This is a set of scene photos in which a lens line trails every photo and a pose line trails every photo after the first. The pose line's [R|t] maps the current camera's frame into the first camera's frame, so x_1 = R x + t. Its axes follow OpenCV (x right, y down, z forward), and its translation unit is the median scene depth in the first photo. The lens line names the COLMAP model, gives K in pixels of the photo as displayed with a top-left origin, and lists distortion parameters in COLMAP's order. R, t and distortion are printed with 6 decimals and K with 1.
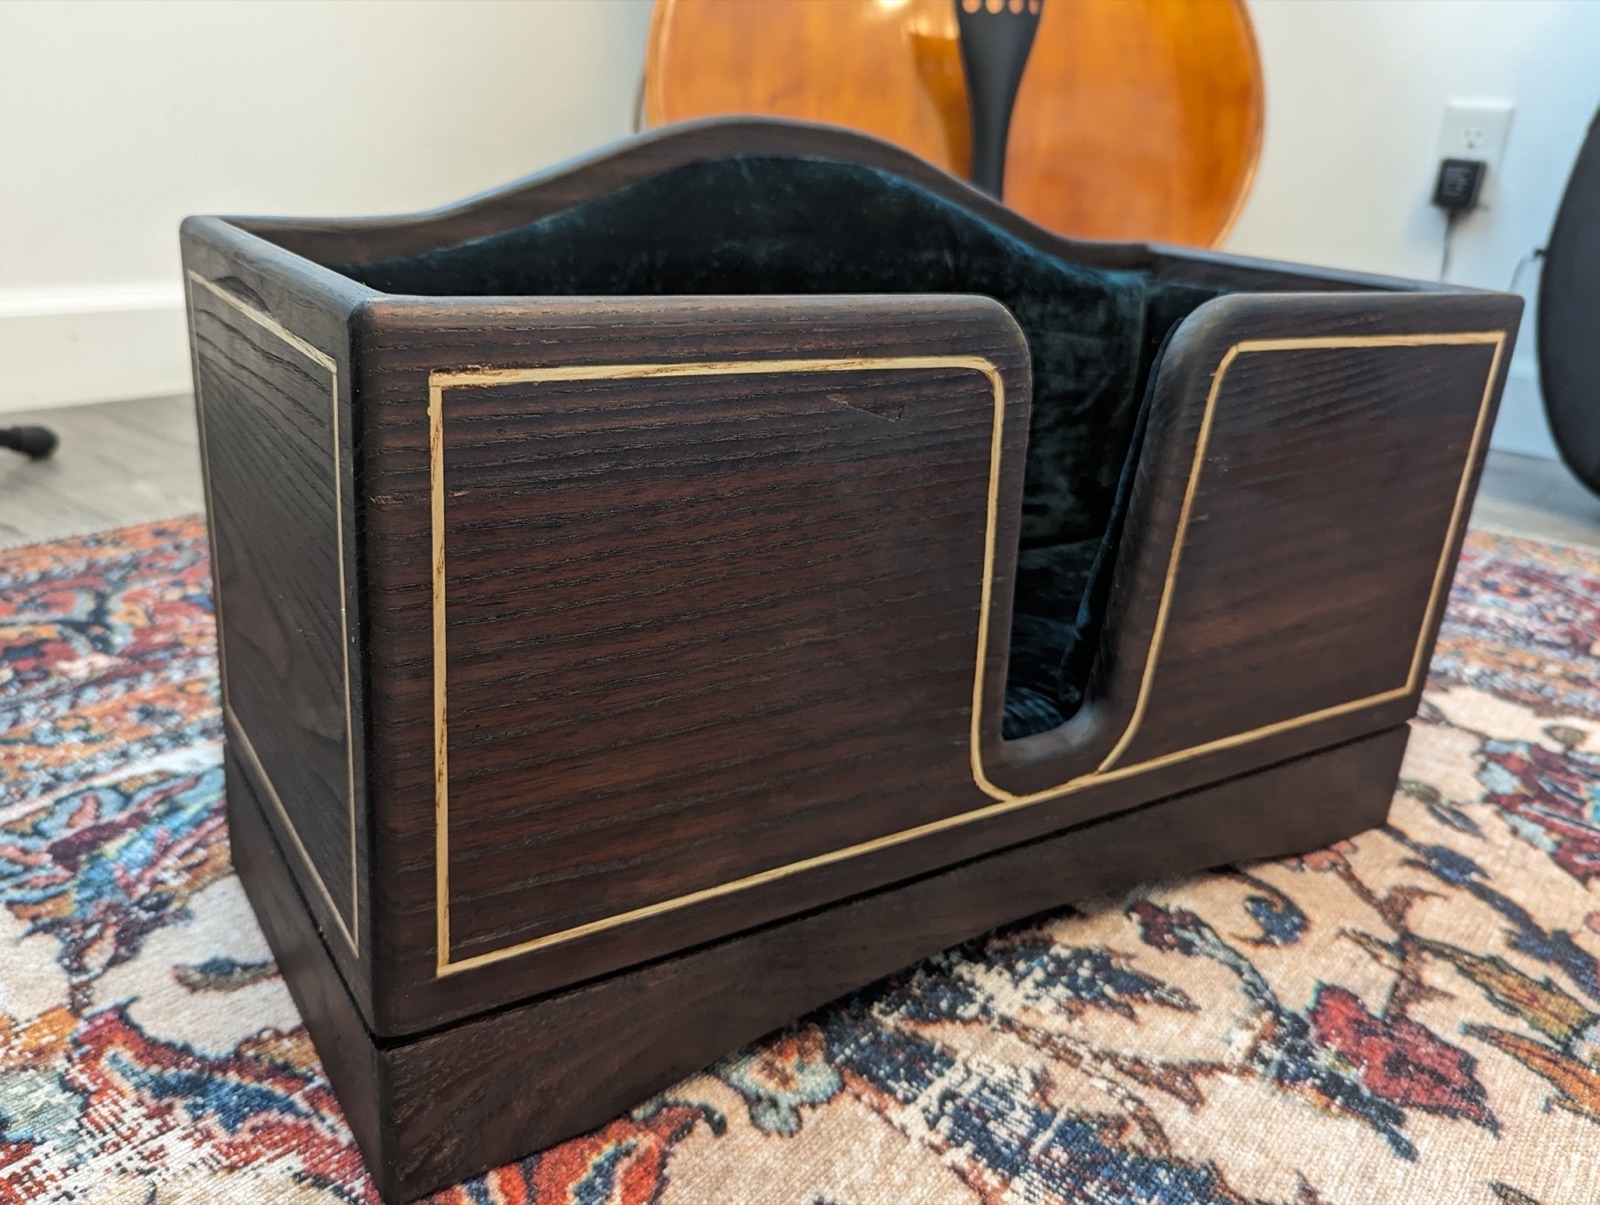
lens RADIAL K [[1300.7, 0, 800.0], [0, 1300.7, 602.5], [0, 0, 1]] dist [0.002666, -0.010167]
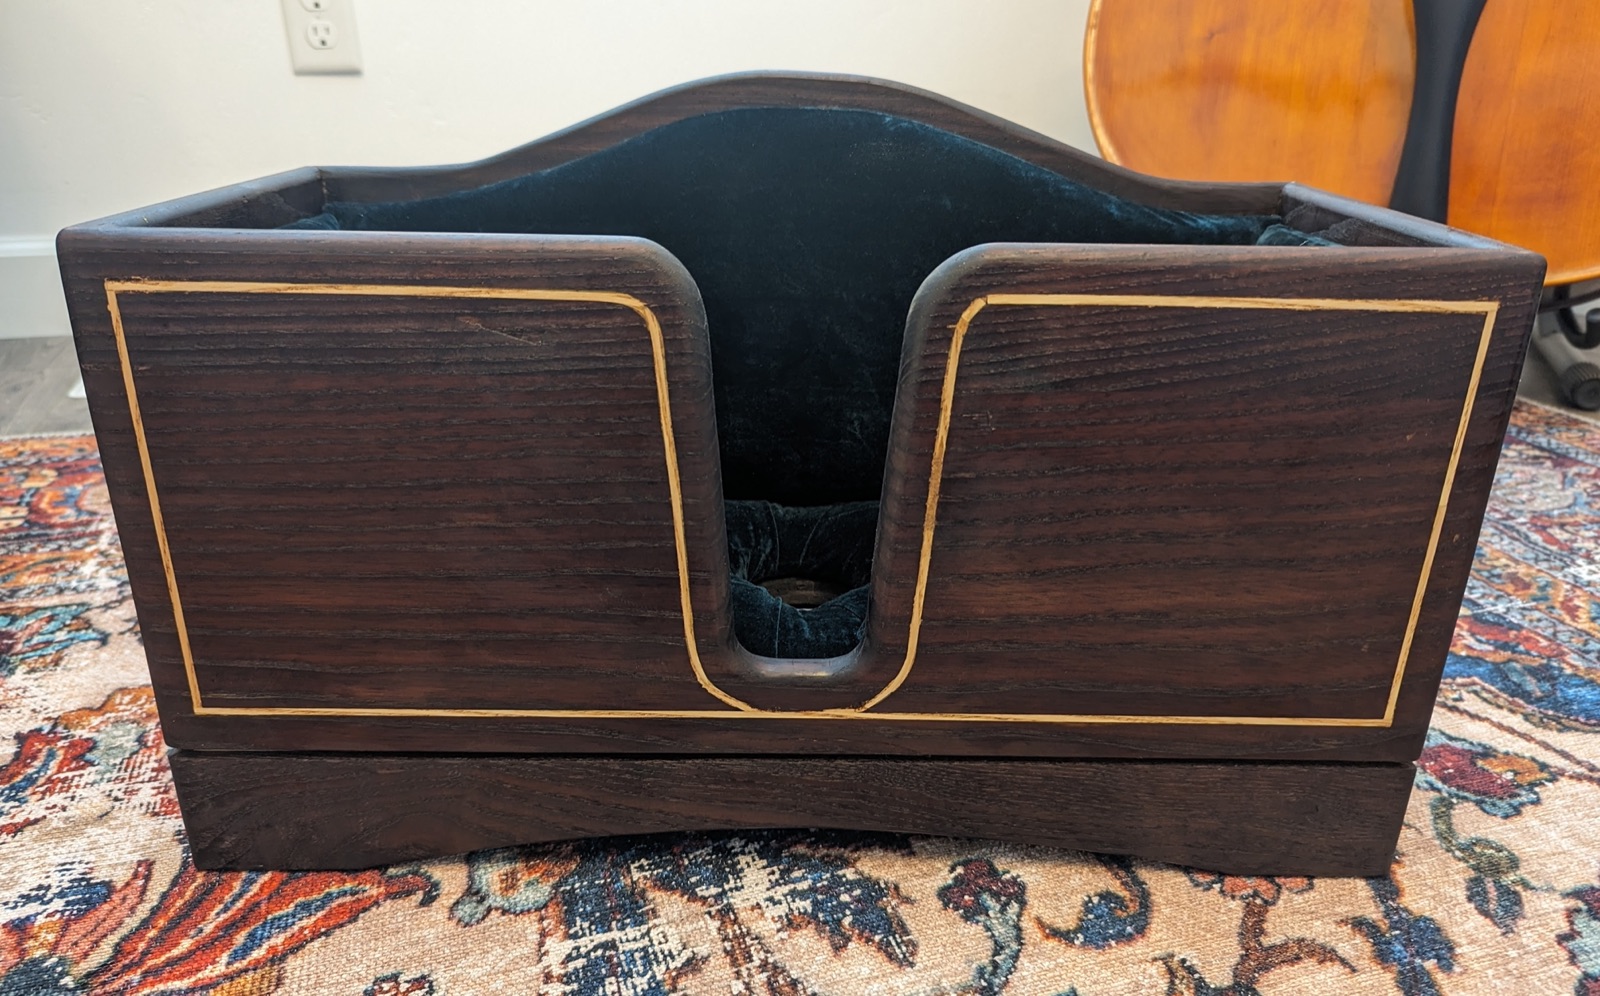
lens RADIAL K [[1188.4, 0, 824.2], [0, 1188.4, 548.6], [0, 0, 1]] dist [0.024151, -0.038058]
pose [[0.837240, 0.163865, -0.521706, 0.777999], [-0.145123, 0.986418, 0.076932, -0.071718], [0.527226, 0.011301, 0.849650, 0.217803]]
